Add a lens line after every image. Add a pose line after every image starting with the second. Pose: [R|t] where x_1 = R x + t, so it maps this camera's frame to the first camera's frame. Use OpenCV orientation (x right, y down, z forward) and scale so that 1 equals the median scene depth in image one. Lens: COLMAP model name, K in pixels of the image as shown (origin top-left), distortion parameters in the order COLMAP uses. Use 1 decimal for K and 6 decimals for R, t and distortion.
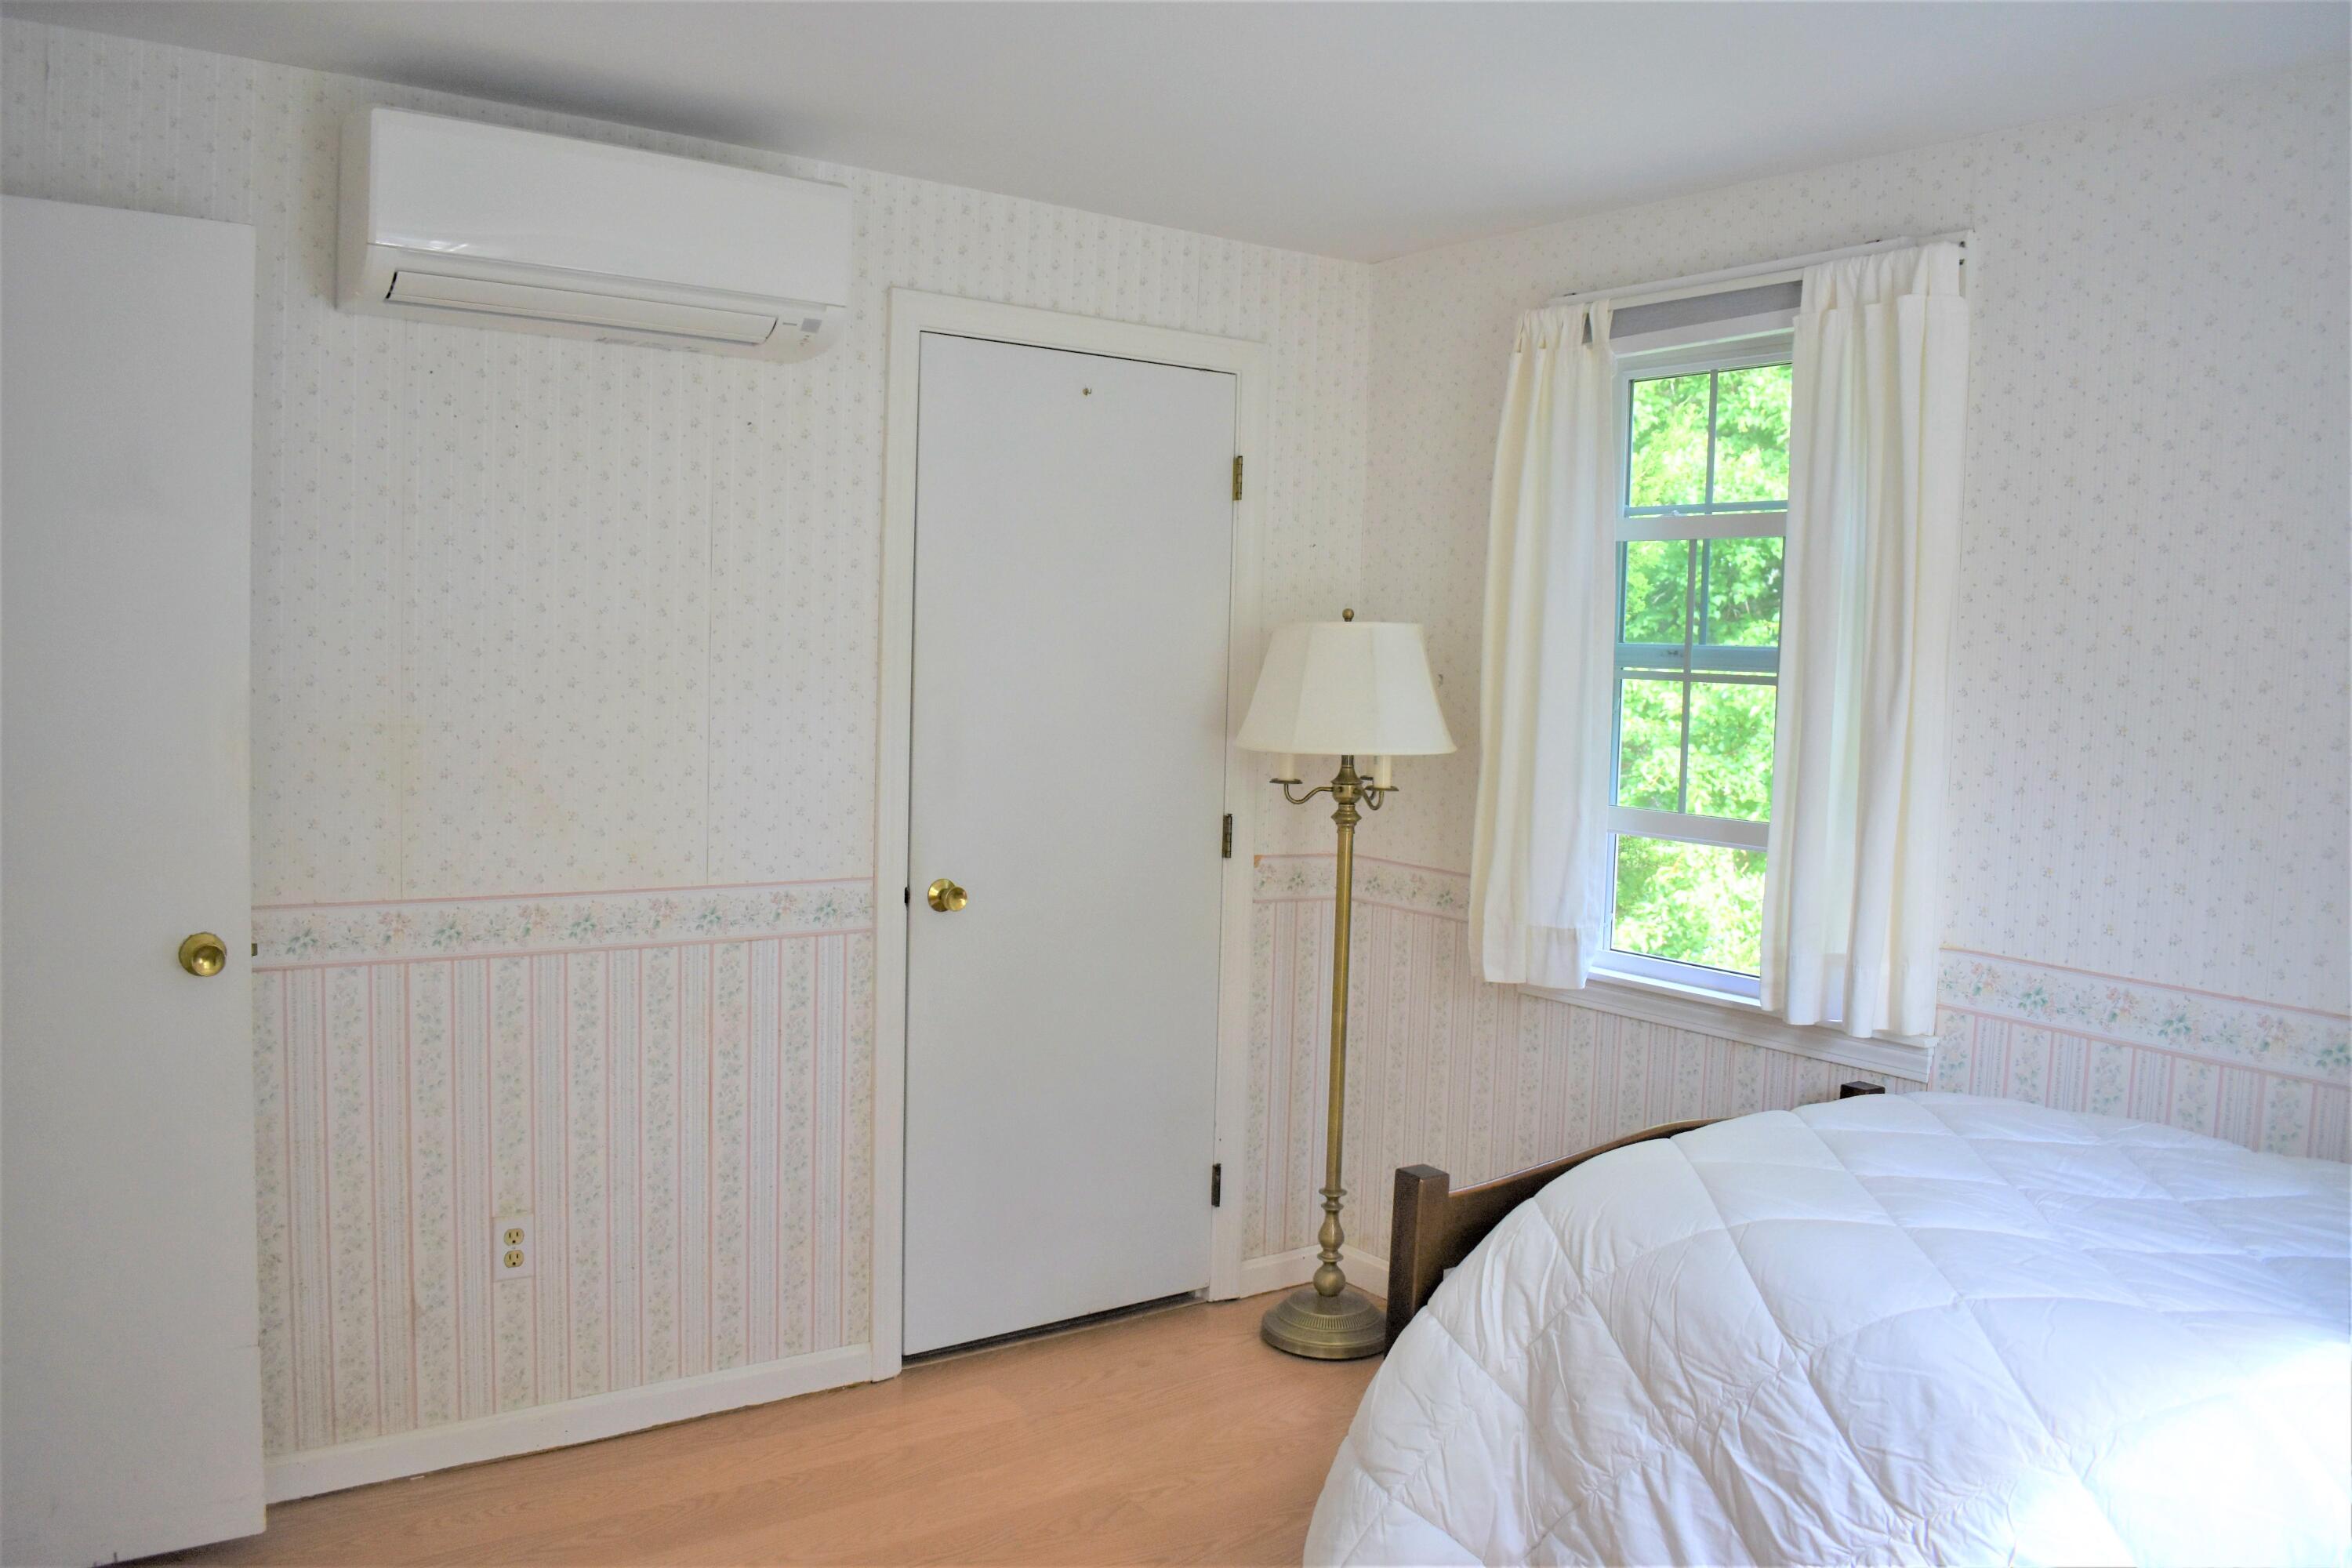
lens RADIAL K [[1911.2, 0, 1176.0], [0, 1911.2, 784.0], [0, 0, 1]] dist [-0.105916, 0.054662]
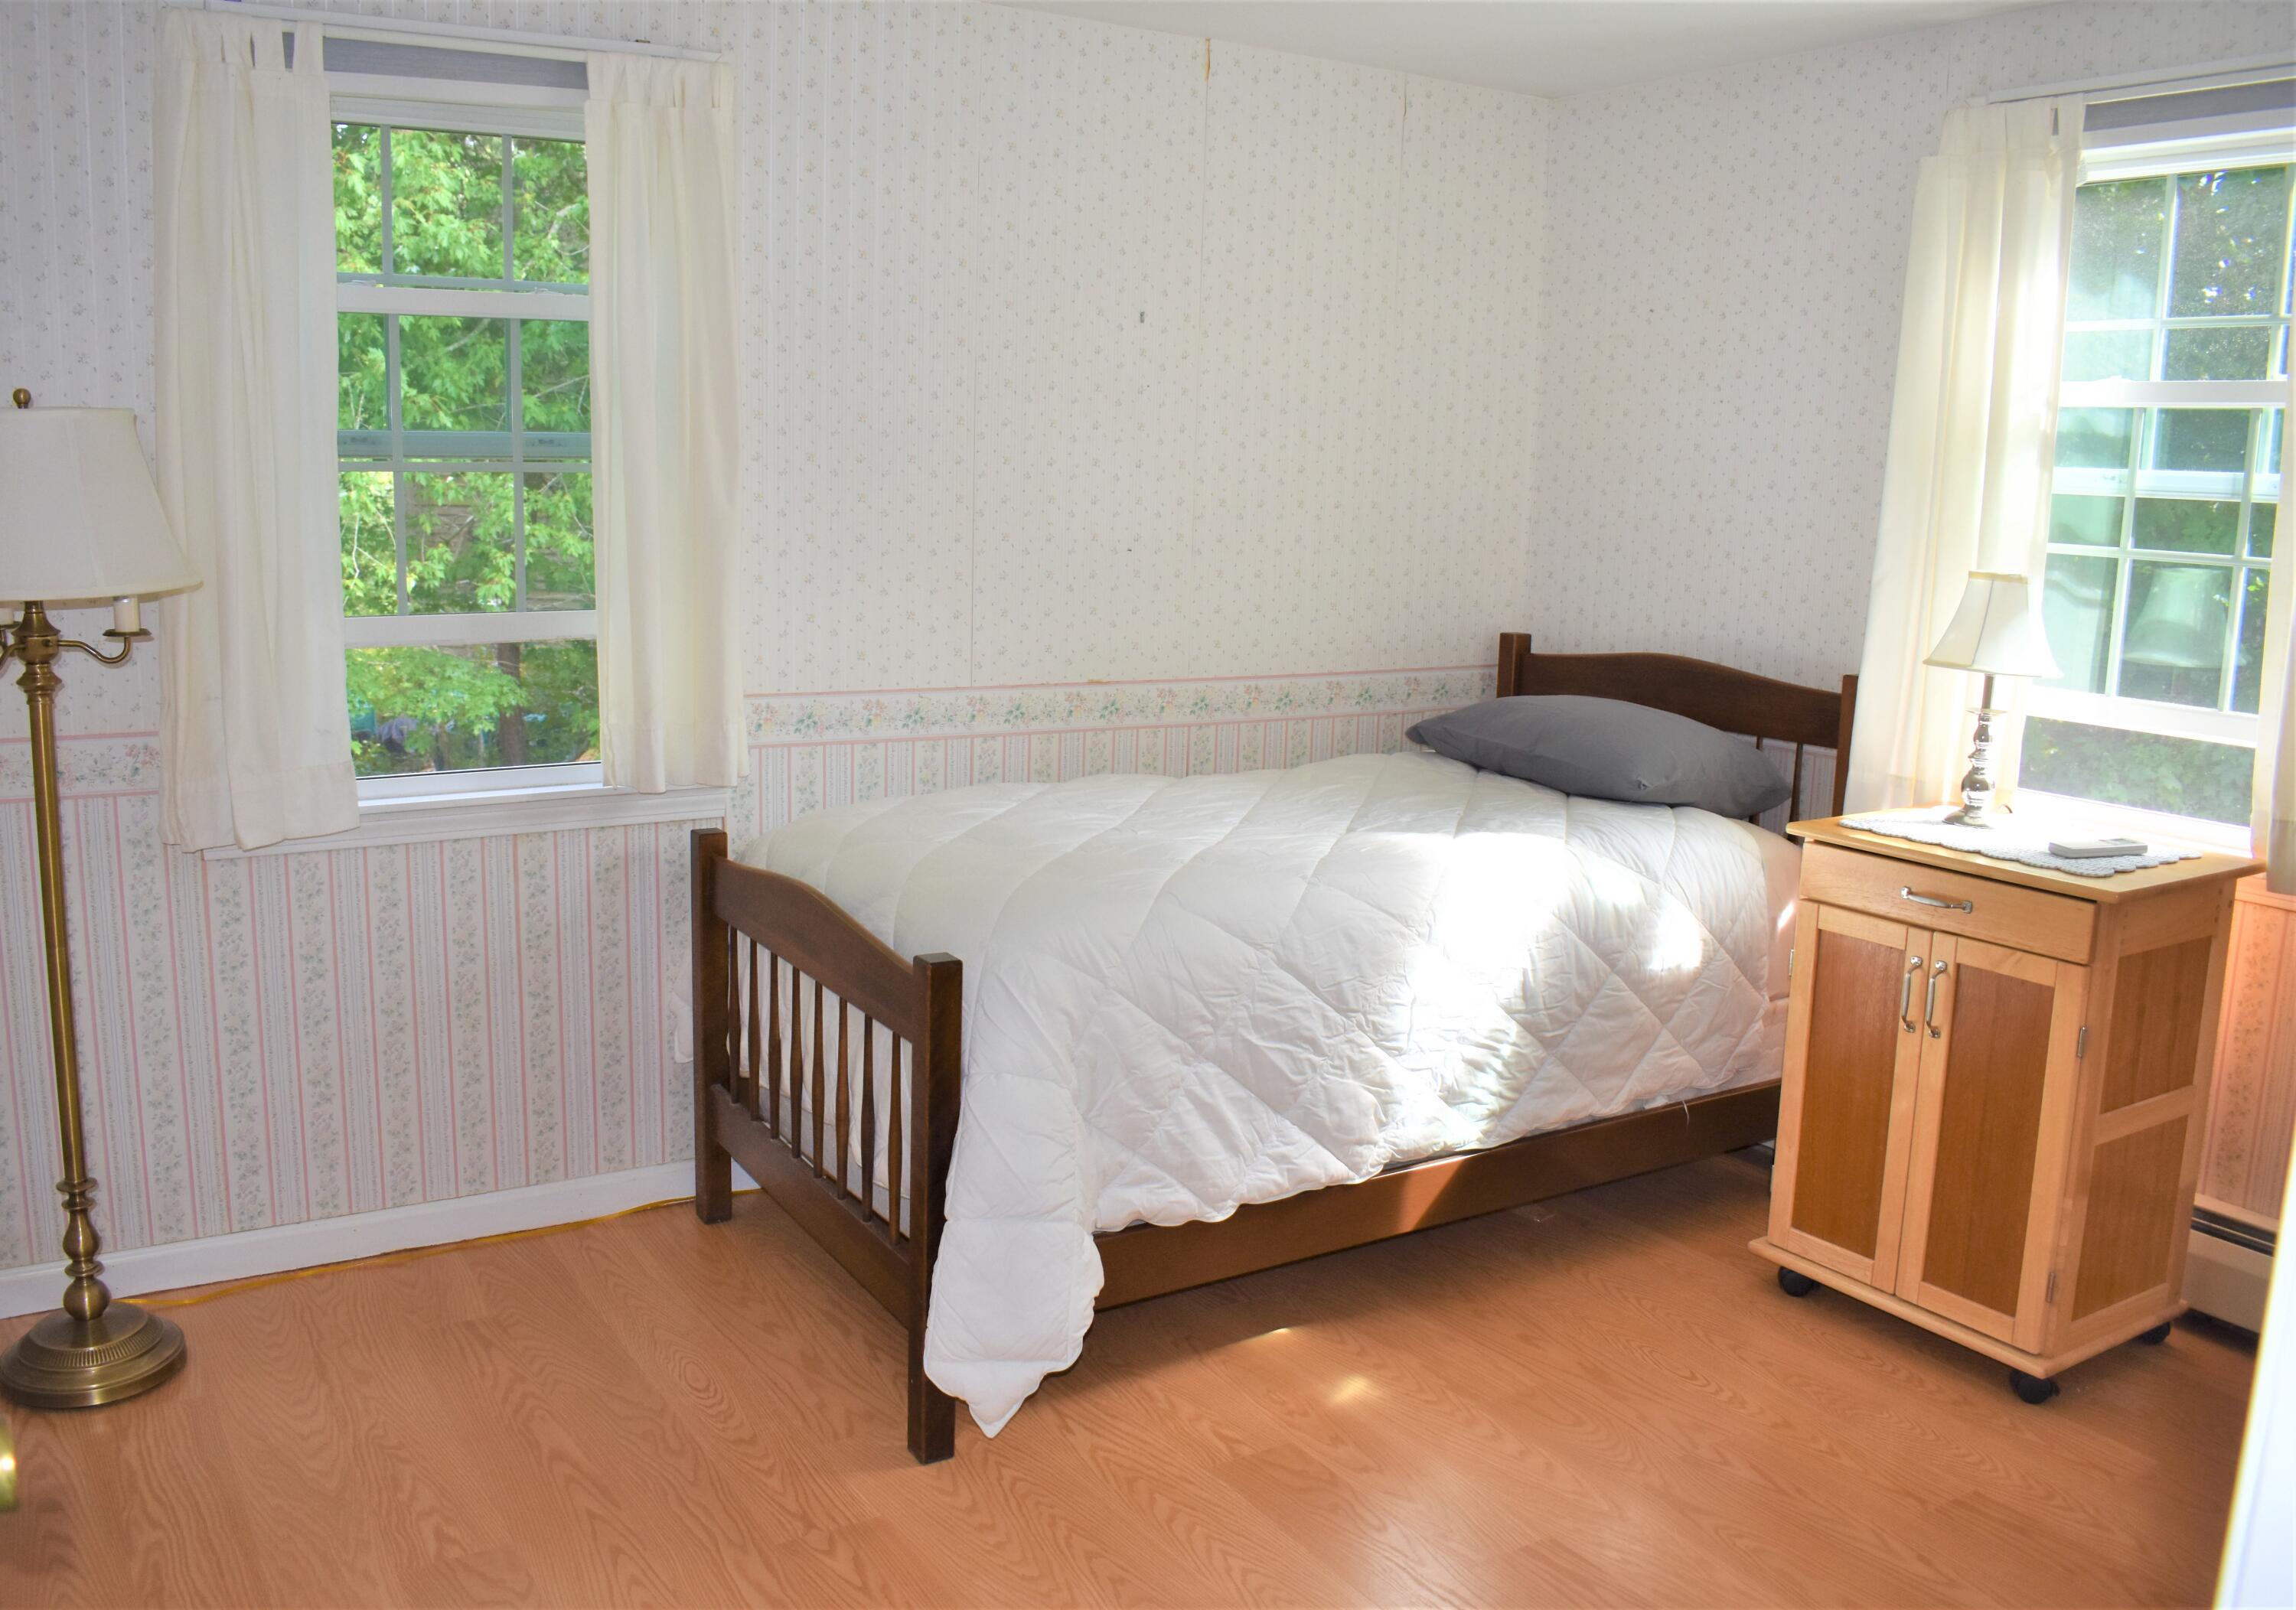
lens RADIAL K [[1903.7, 0, 1148.0], [0, 1903.7, 805.0], [0, 0, 1]] dist [-0.083691, -0.000178]
pose [[0.063186, -0.208360, 0.976009, -1.019338], [0.052501, 0.977303, 0.205237, -0.102591], [-0.996620, 0.038273, 0.072690, 0.943240]]
